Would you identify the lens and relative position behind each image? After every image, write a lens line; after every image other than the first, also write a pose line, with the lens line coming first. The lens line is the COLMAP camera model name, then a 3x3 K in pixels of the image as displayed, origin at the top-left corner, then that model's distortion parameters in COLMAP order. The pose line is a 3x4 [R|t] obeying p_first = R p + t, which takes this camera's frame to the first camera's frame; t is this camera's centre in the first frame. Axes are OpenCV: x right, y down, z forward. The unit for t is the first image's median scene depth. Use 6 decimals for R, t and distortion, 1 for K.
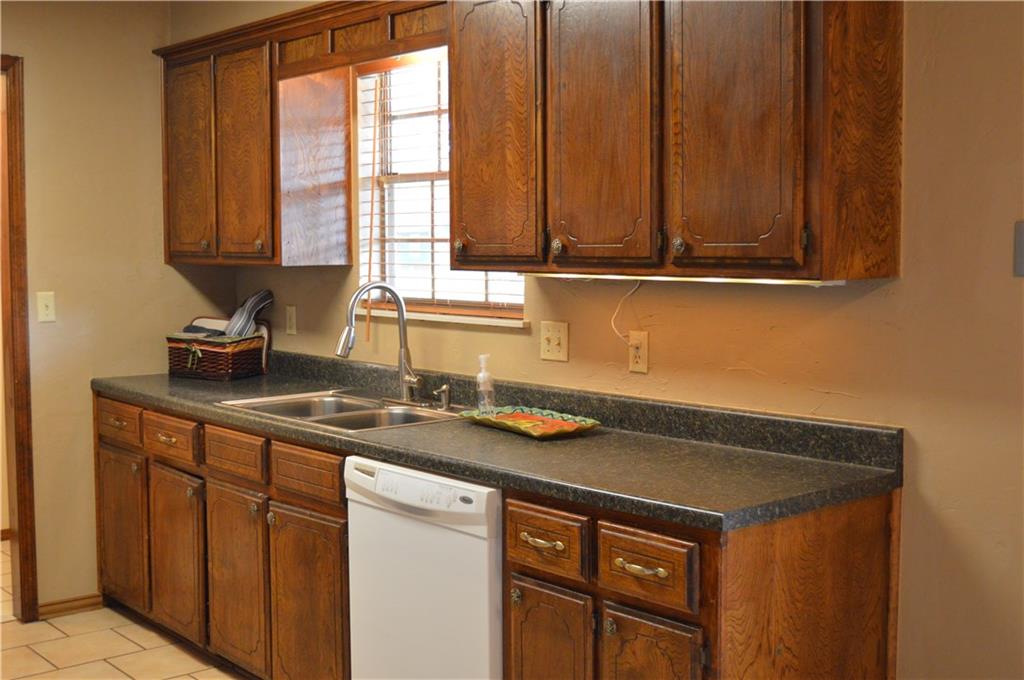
lens RADIAL K [[1239.1, 0, 509.3], [0, 1239.1, 340.3], [0, 0, 1]] dist [-0.065386, 0.000000]
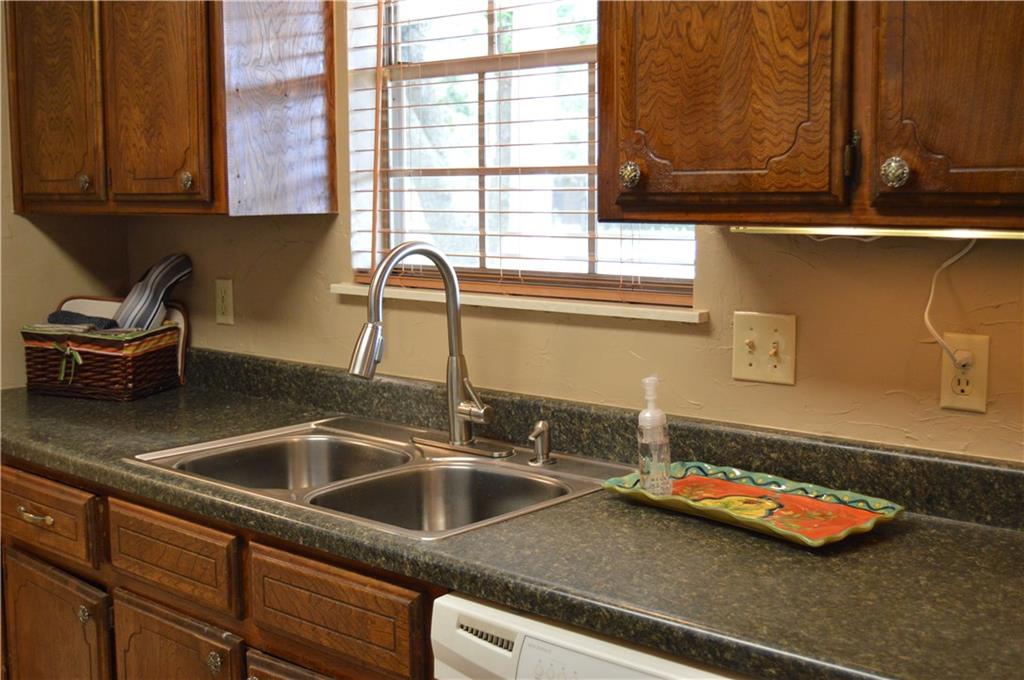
lens RADIAL K [[1239.1, 0, 514.8], [0, 1239.1, 338.4], [0, 0, 1]] dist [-0.065386, 0.000000]
pose [[0.990765, -0.019354, 0.134201, -0.136332], [0.013953, 0.999059, 0.041069, -0.025361], [-0.134870, -0.038817, 0.990103, 0.420010]]
